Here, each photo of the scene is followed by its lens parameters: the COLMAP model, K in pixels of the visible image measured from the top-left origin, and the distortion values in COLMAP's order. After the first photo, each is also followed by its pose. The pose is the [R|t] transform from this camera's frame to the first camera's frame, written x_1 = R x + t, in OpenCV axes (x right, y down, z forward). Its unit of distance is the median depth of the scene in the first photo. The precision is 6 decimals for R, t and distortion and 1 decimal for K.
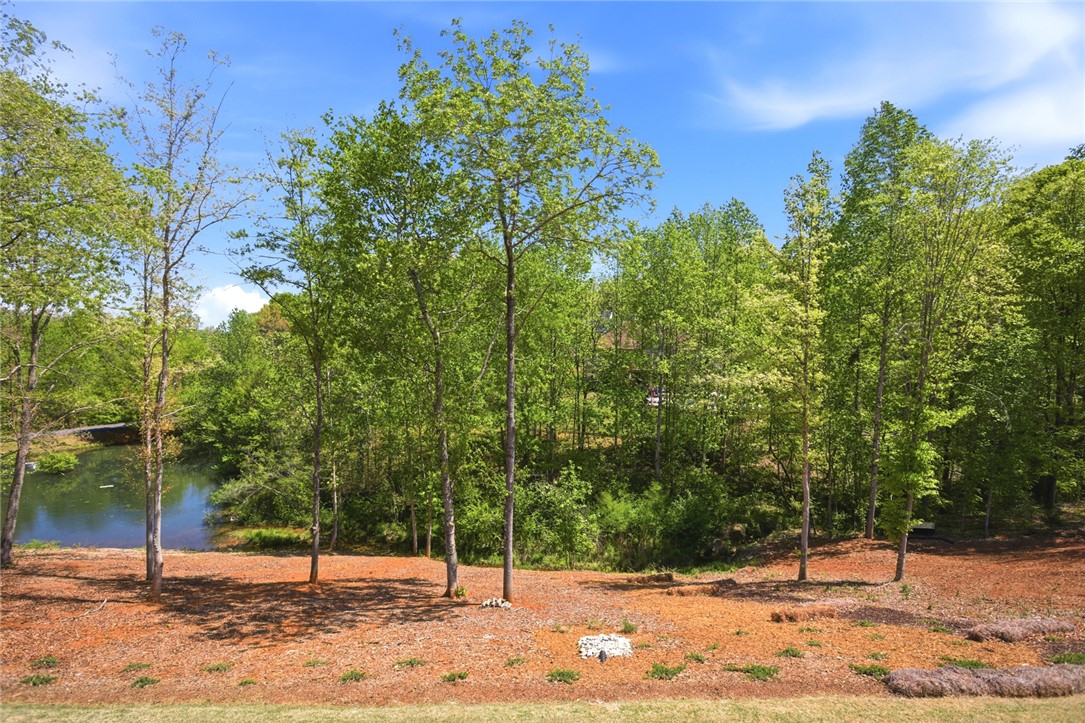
lens RADIAL K [[562.1, 0, 541.6], [0, 562.1, 398.8], [0, 0, 1]] dist [-0.000727, 0.000542]
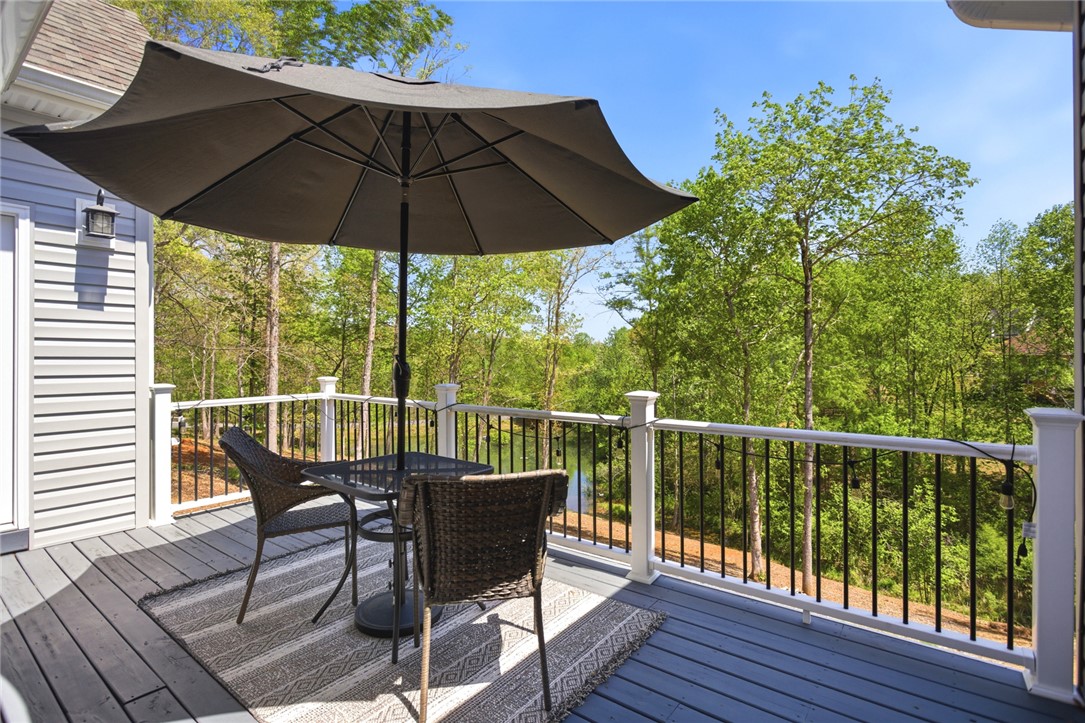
lens RADIAL K [[526.3, 0, 542.2], [0, 526.3, 356.4], [0, 0, 1]] dist [-0.010550, 0.006545]
pose [[0.803419, -0.004789, -0.595394, 0.106779], [-0.049693, 0.995940, -0.075067, 0.010023], [0.593336, 0.089898, 0.799919, -0.111948]]
